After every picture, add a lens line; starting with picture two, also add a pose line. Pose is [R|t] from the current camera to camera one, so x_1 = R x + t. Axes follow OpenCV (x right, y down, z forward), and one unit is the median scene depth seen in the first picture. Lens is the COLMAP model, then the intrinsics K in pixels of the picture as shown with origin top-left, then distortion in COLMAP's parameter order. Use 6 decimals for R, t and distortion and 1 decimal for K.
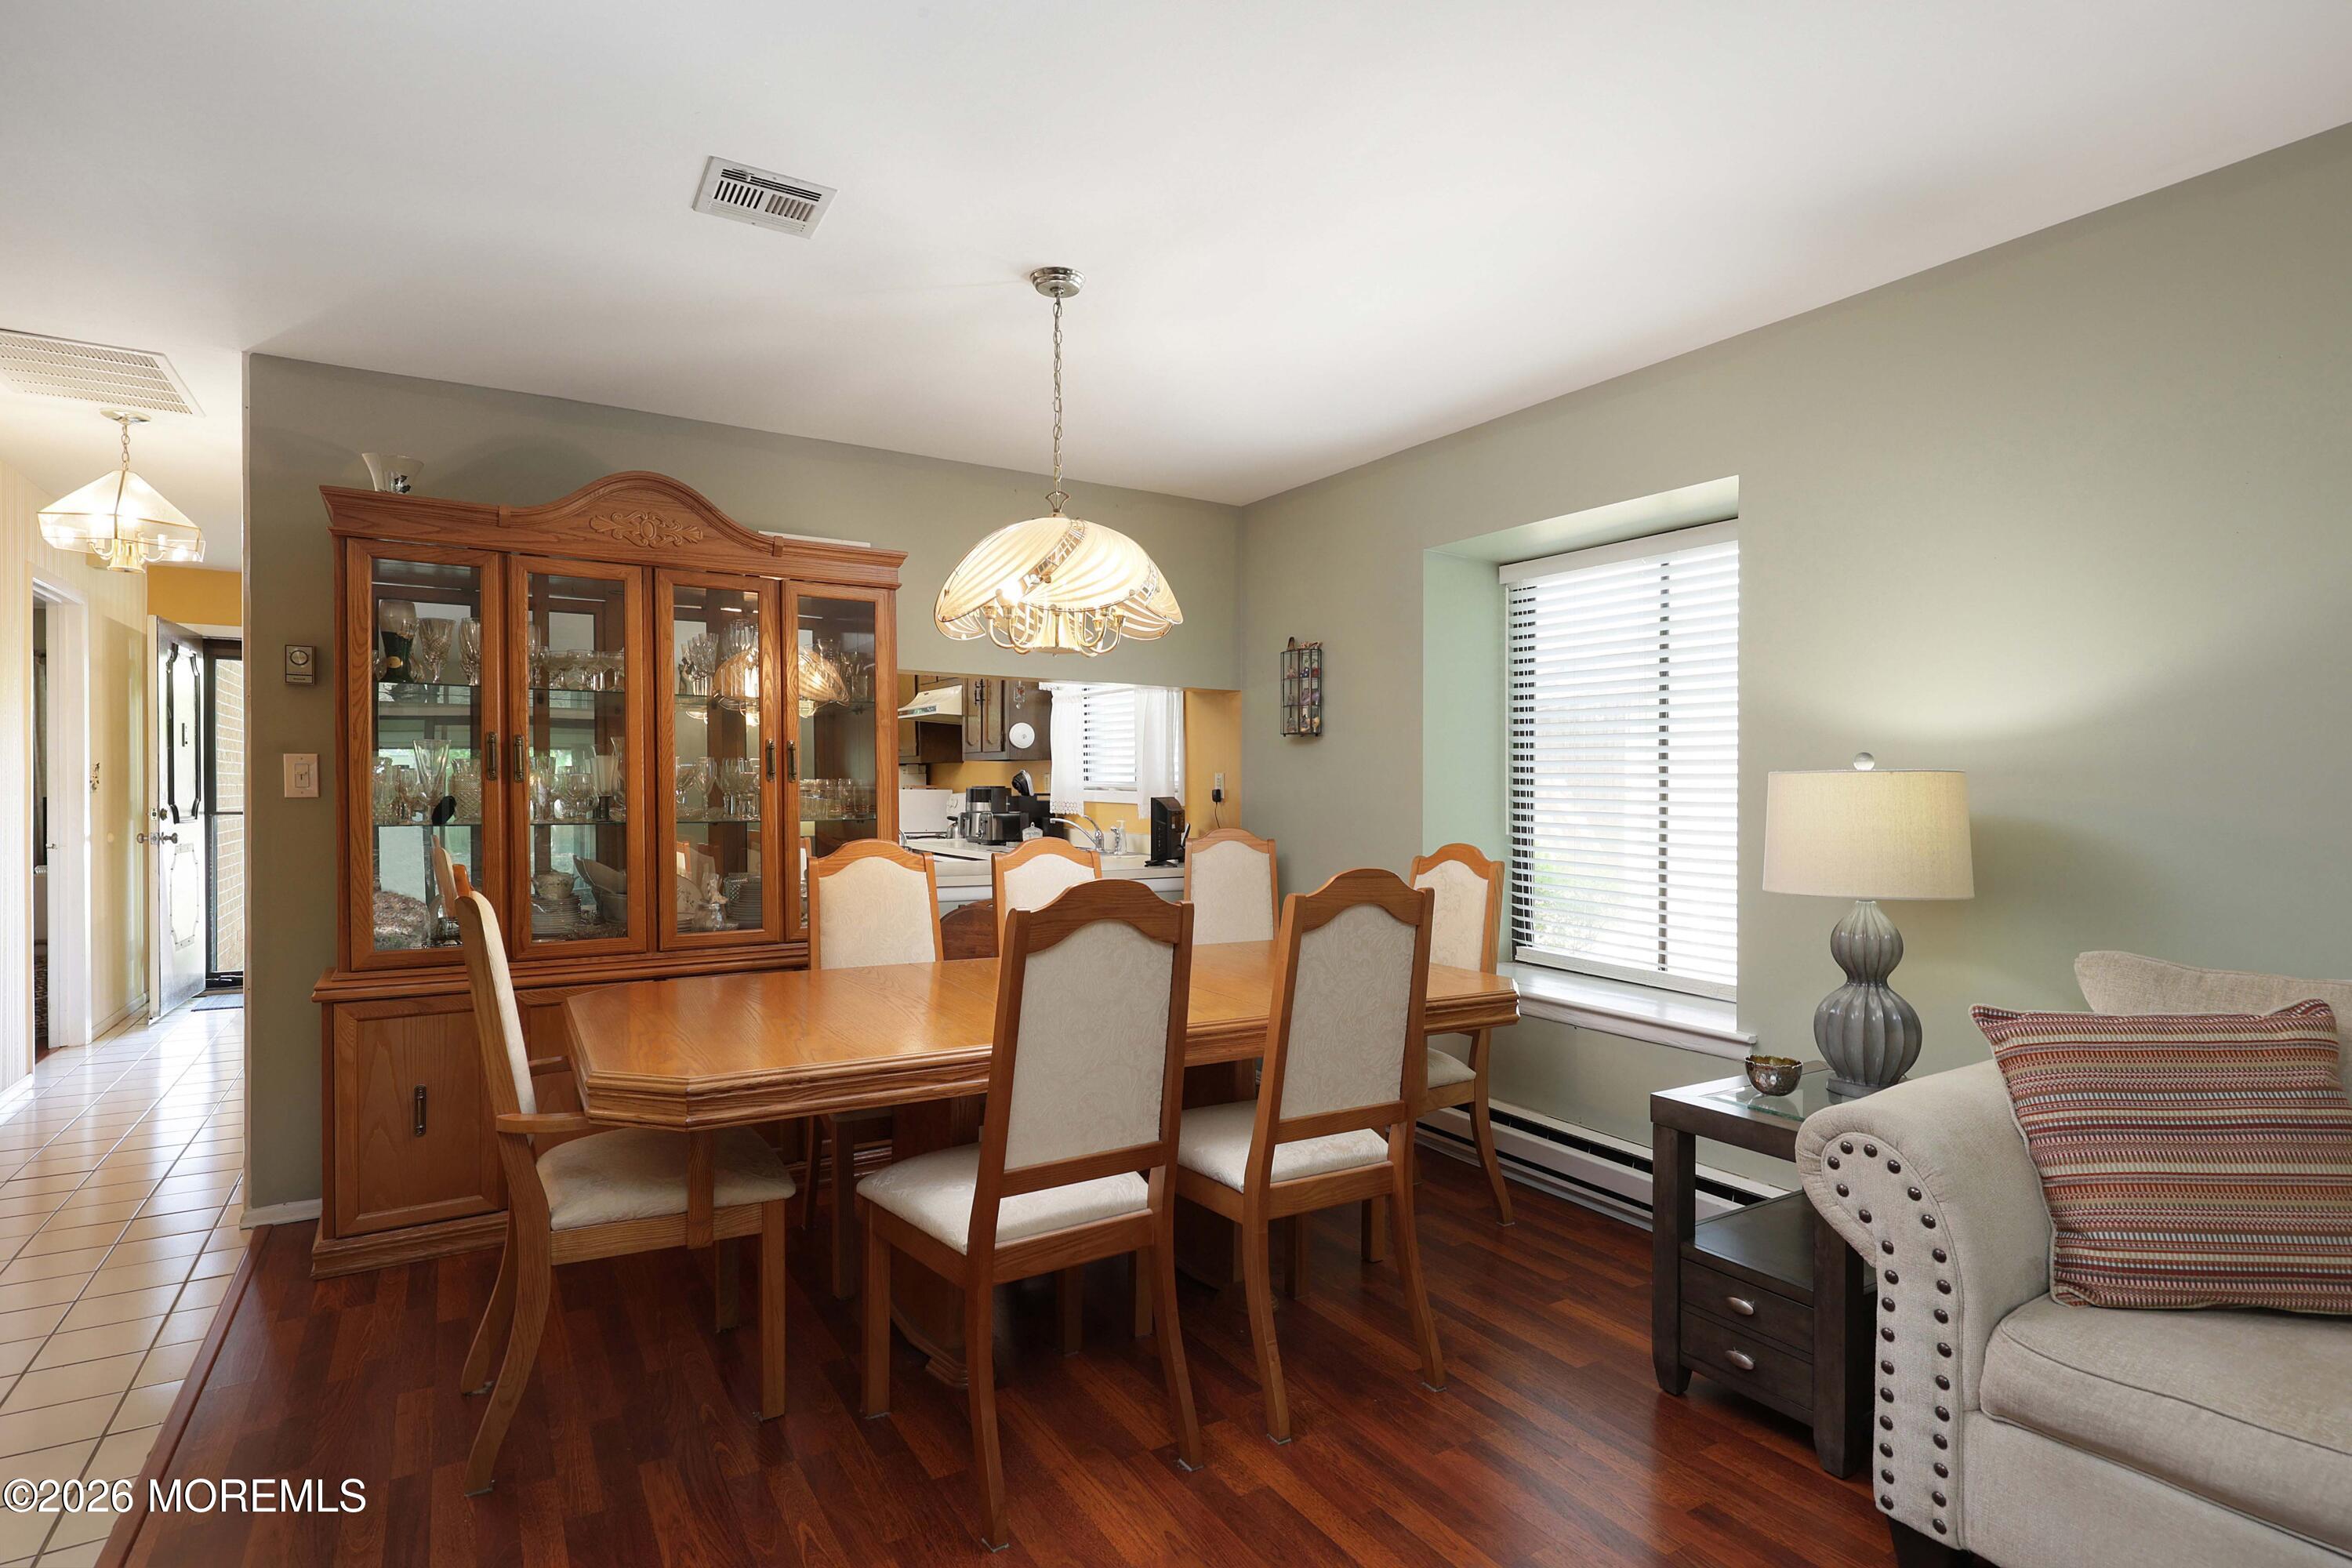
lens RADIAL K [[1189.1, 0, 1179.4], [0, 1189.1, 792.5], [0, 0, 1]] dist [0.001122, 0.001384]
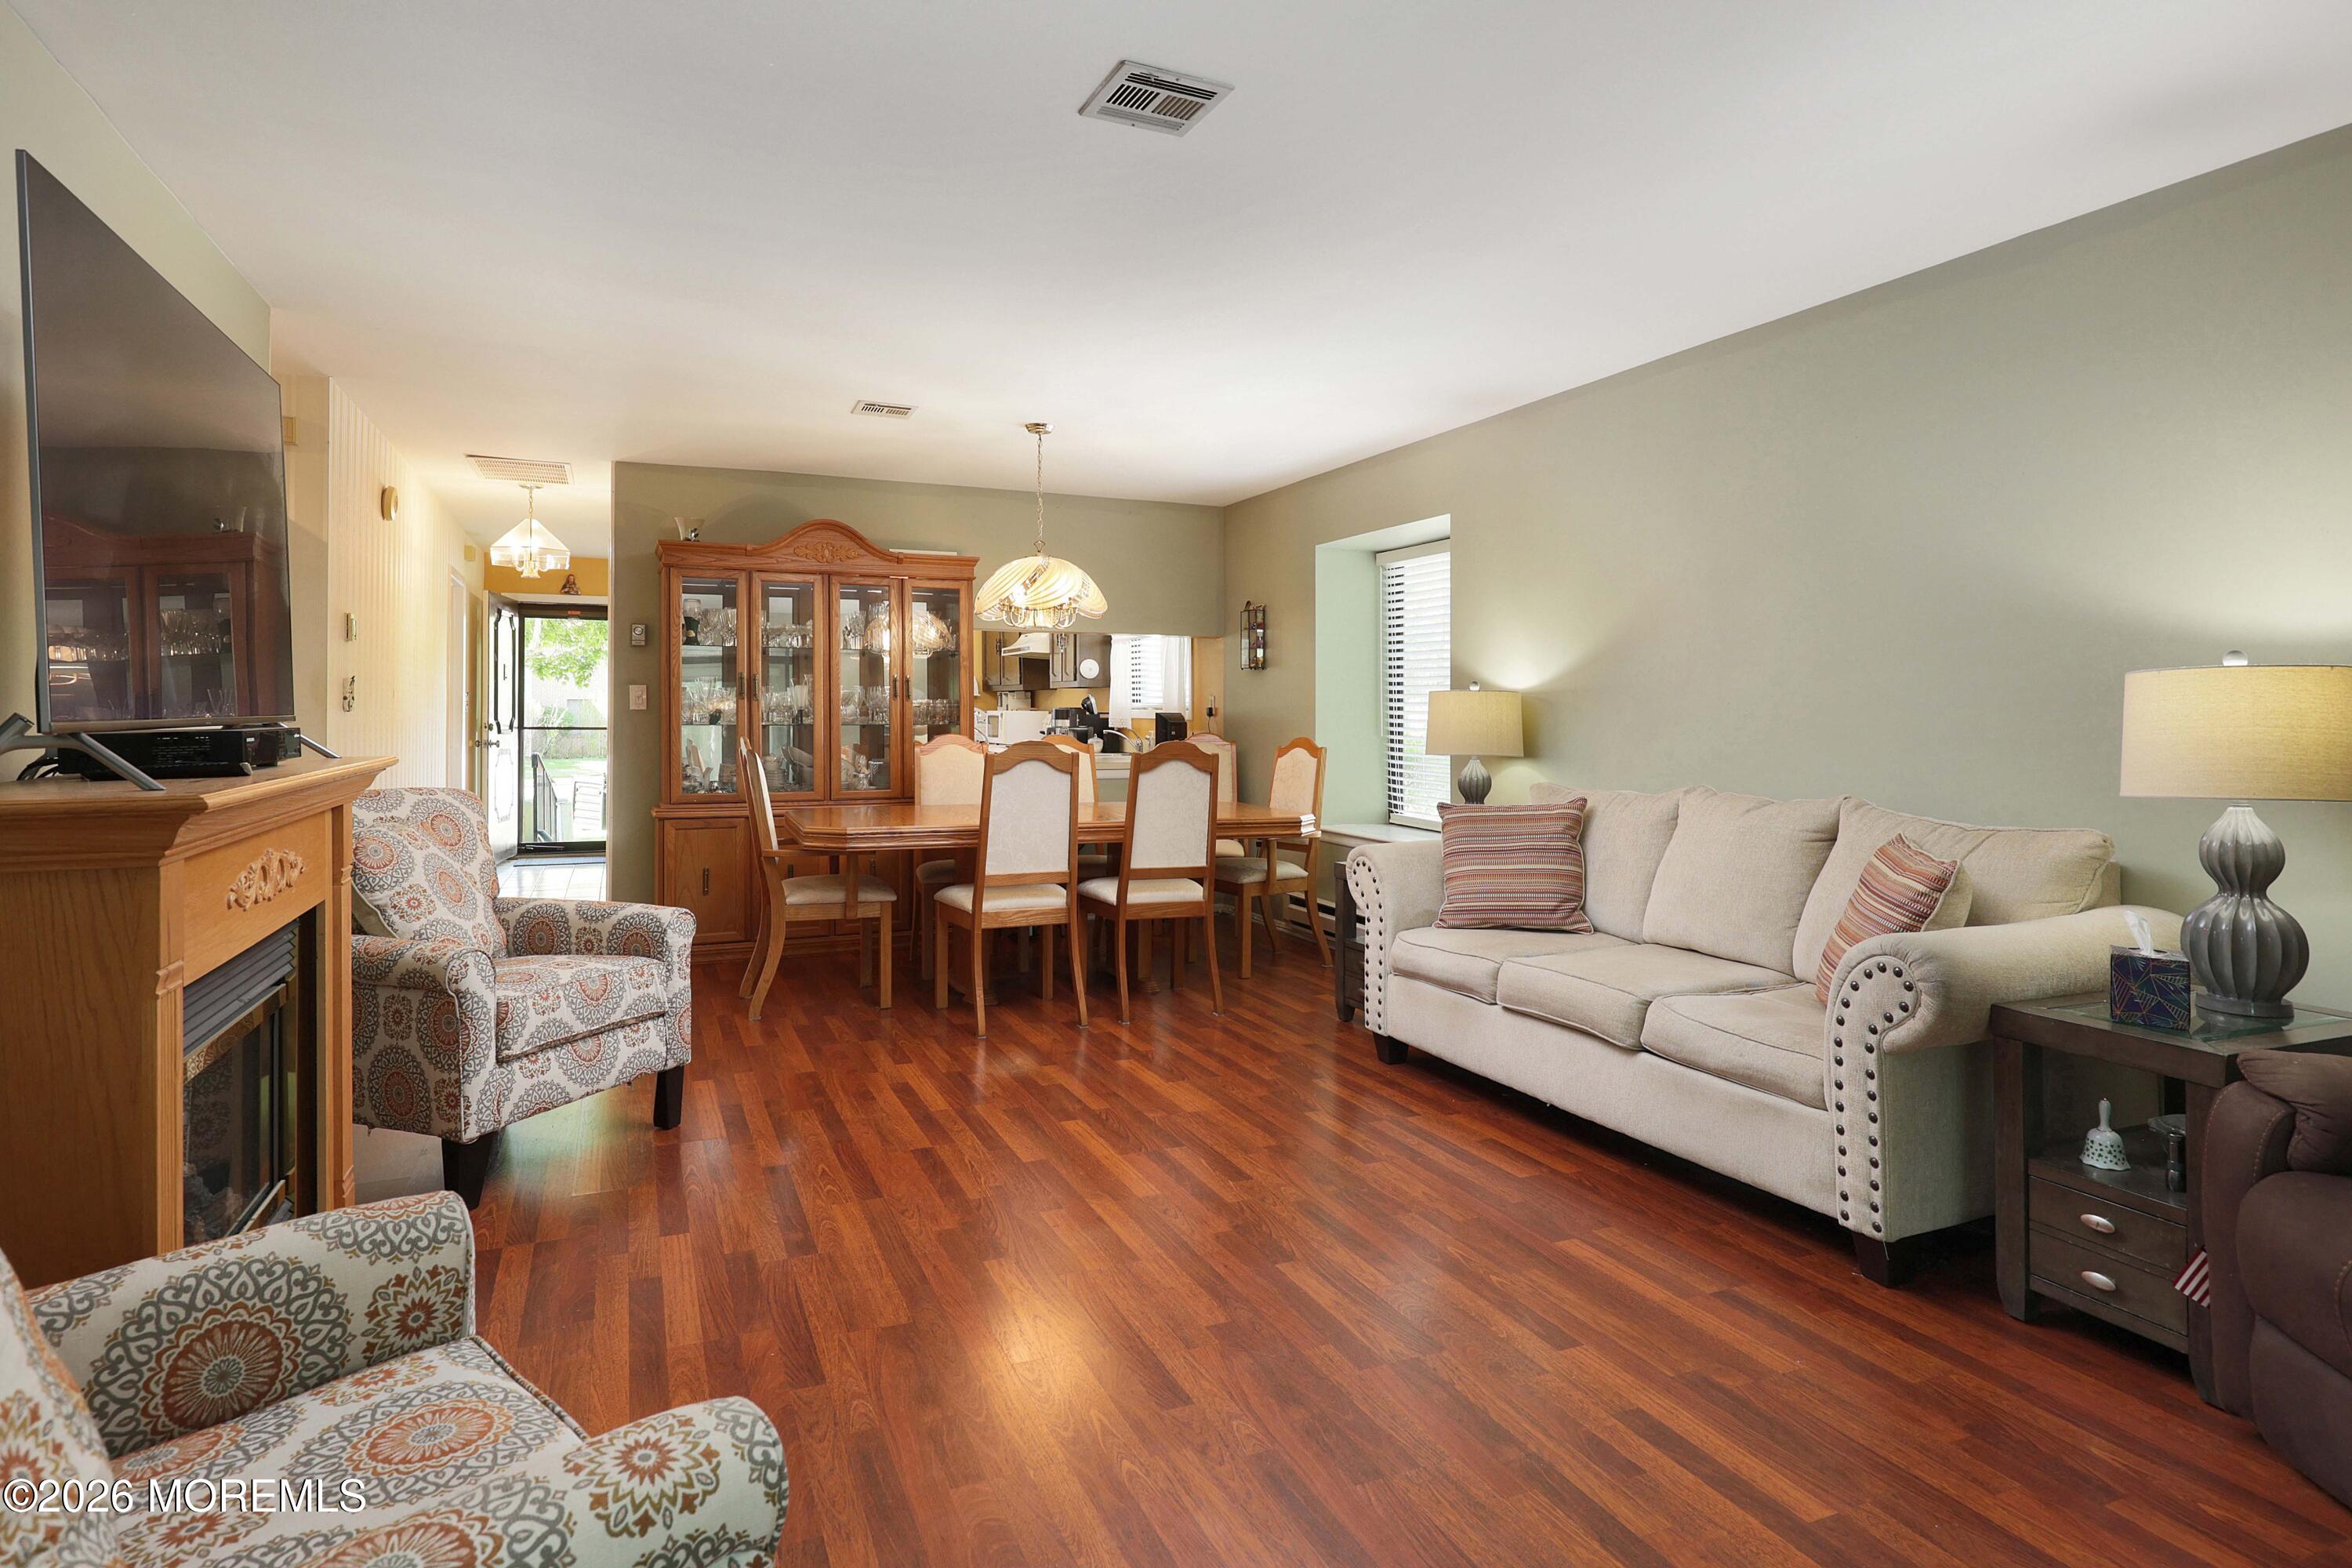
lens RADIAL K [[1242.9, 0, 1188.3], [0, 1242.9, 705.8], [0, 0, 1]] dist [0.001745, -0.000023]
pose [[0.991819, -0.001407, -0.127644, 0.280901], [-0.000232, 0.999918, -0.012824, 0.020739], [0.127652, 0.012748, 0.991737, -0.663302]]
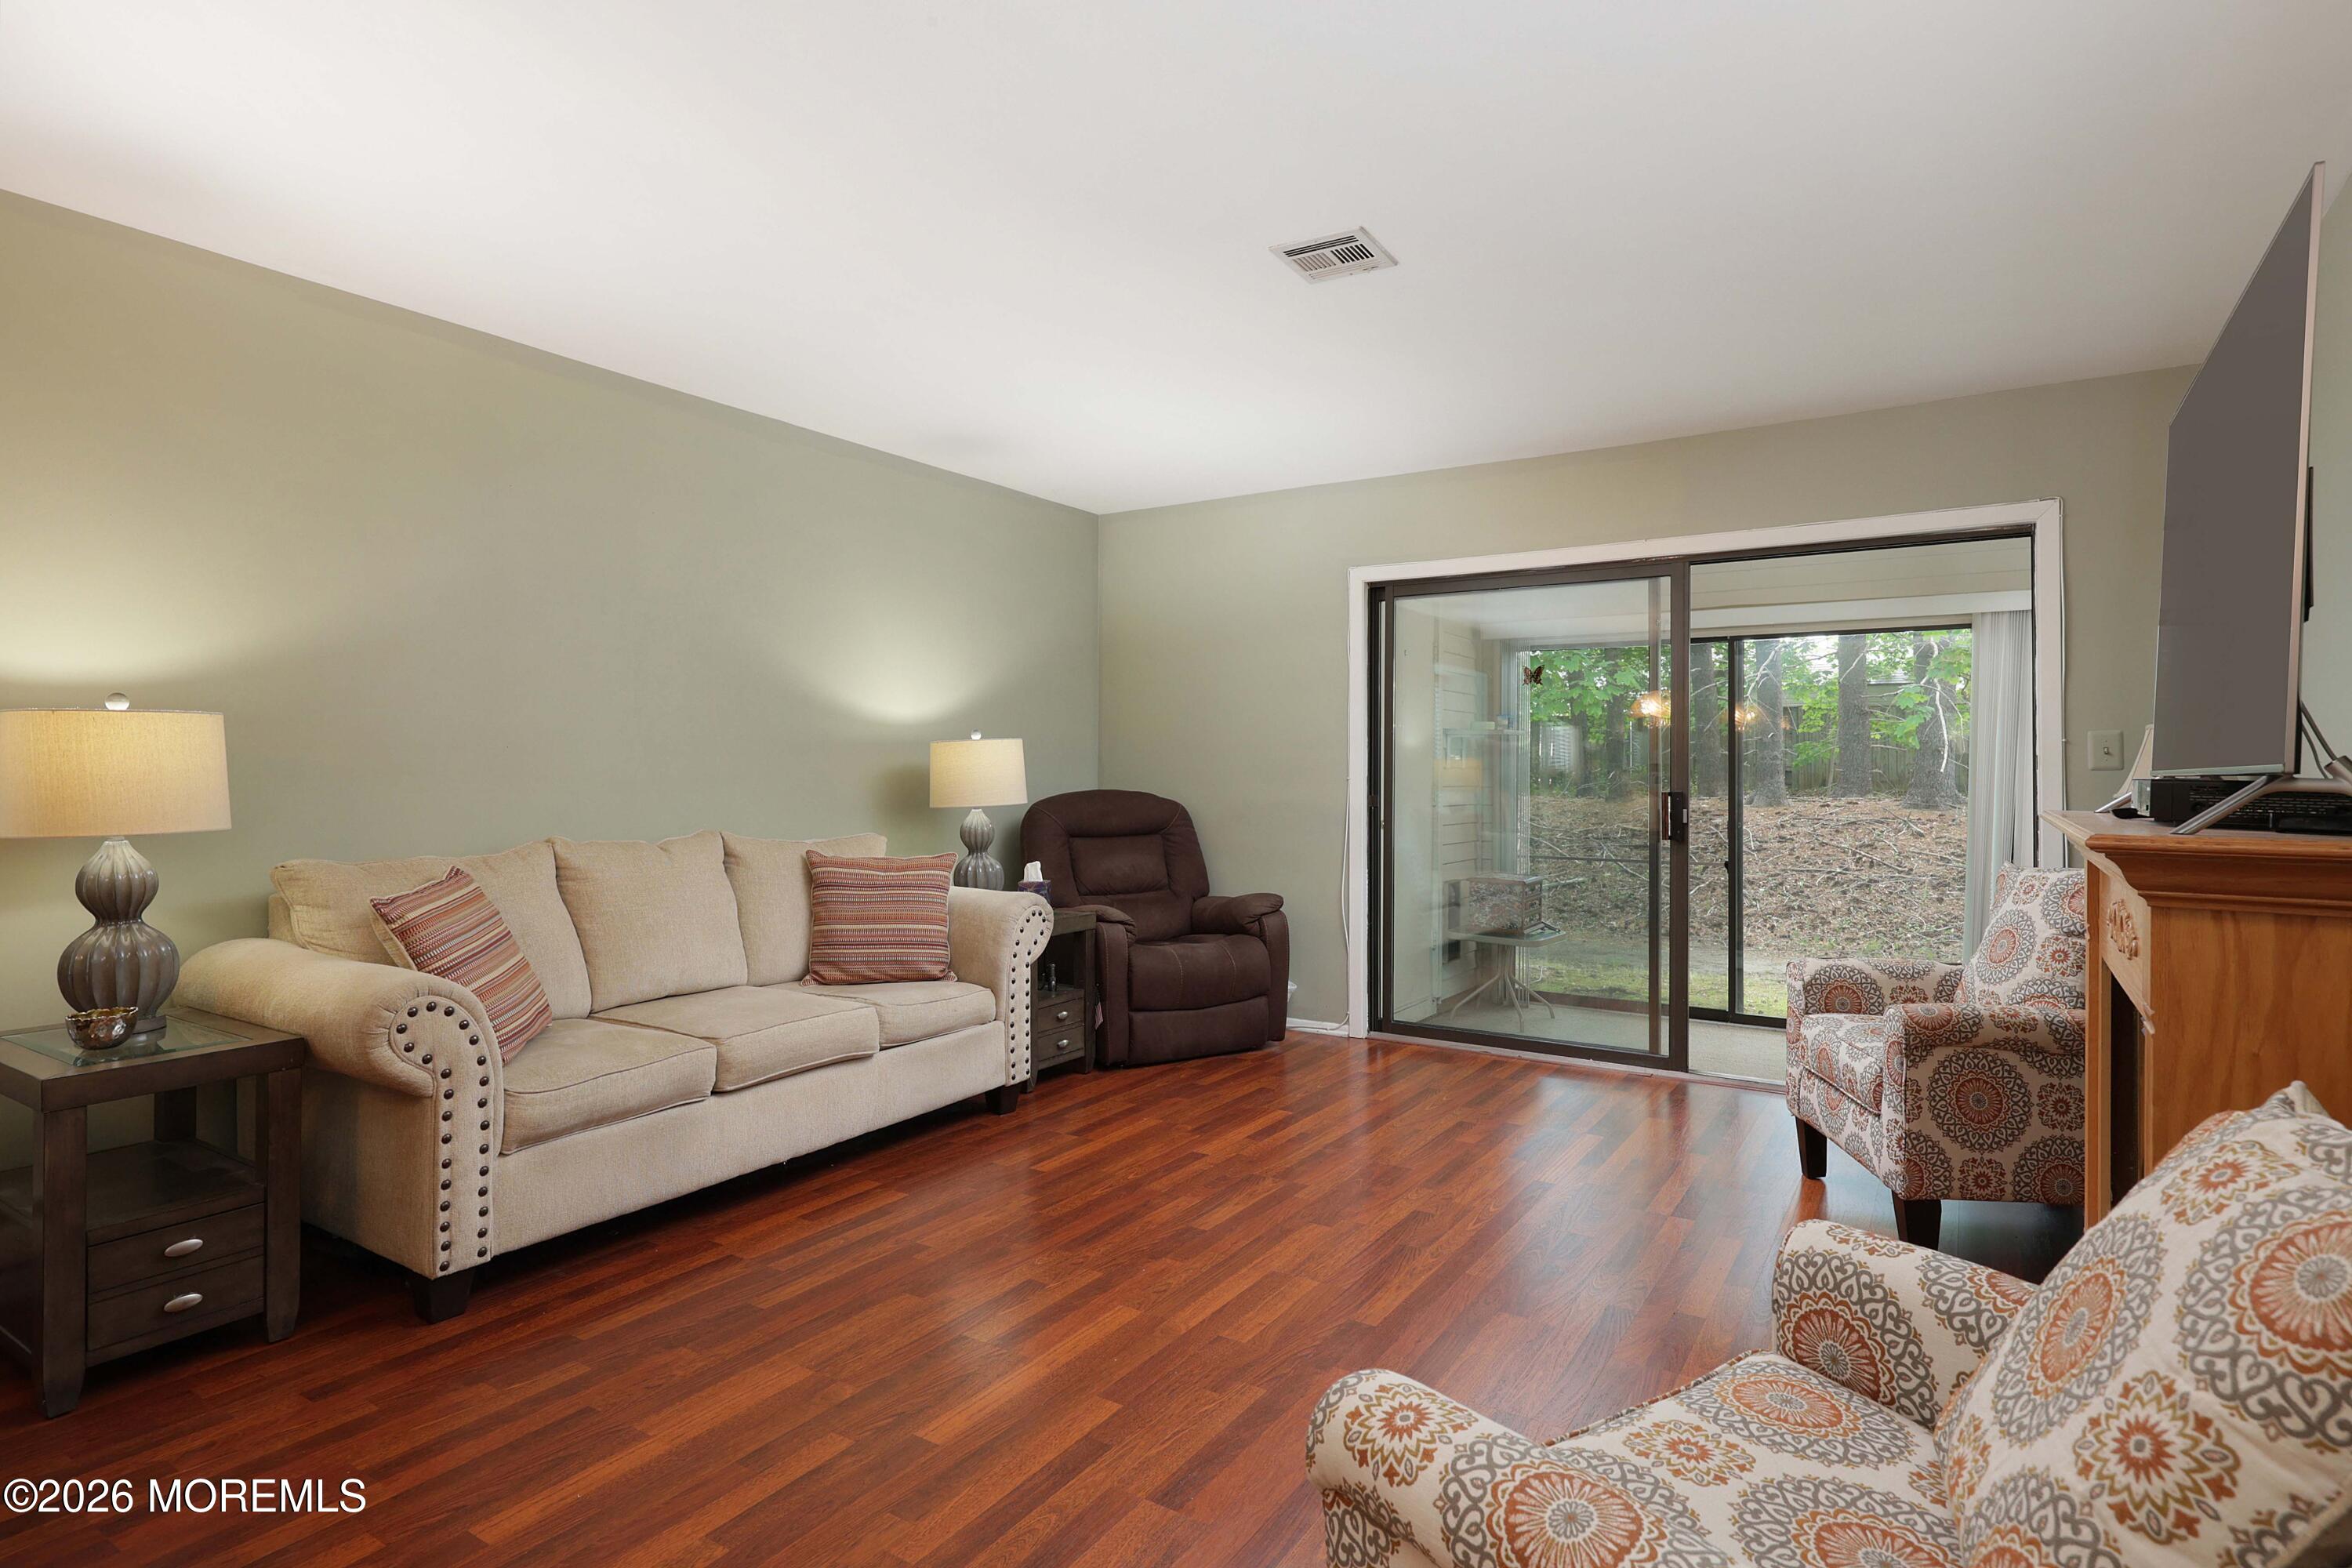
lens RADIAL K [[1189.1, 0, 1184.3], [0, 1189.1, 774.8], [0, 0, 1]] dist [0.001122, 0.001384]
pose [[-0.423689, -0.008855, 0.905765, -0.478821], [0.000028, 0.999952, 0.009789, 0.017745], [-0.905808, 0.004173, -0.423668, 0.408636]]
